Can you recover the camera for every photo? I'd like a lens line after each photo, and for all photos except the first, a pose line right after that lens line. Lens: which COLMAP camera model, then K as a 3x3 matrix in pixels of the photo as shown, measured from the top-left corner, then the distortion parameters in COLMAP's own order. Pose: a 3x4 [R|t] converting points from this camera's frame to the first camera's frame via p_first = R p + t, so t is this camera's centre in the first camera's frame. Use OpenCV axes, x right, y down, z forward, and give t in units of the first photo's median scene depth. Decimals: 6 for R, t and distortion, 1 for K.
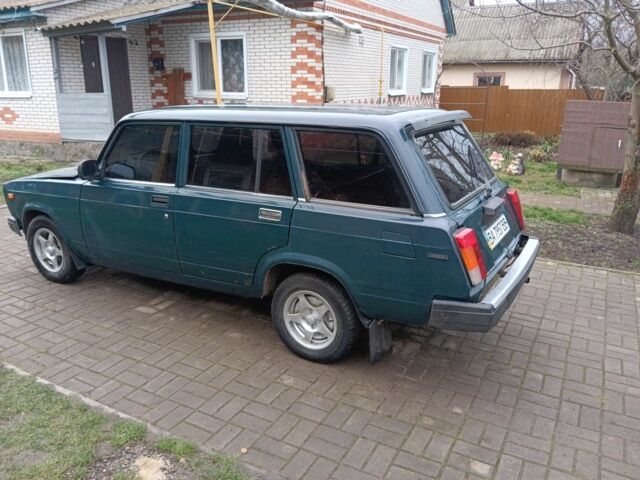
lens RADIAL K [[529.7, 0, 320.0], [0, 529.7, 240.0], [0, 0, 1]] dist [0.063974, -0.133002]
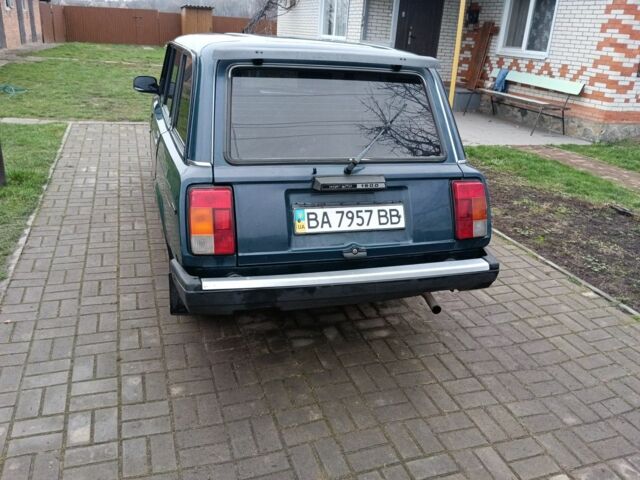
lens RADIAL K [[529.7, 0, 320.0], [0, 529.7, 240.0], [0, 0, 1]] dist [0.063974, -0.133002]
pose [[0.729365, 0.288401, -0.620364, 0.236545], [-0.249589, 0.956473, 0.151212, -0.027255], [0.636971, 0.044547, 0.769600, 0.125179]]
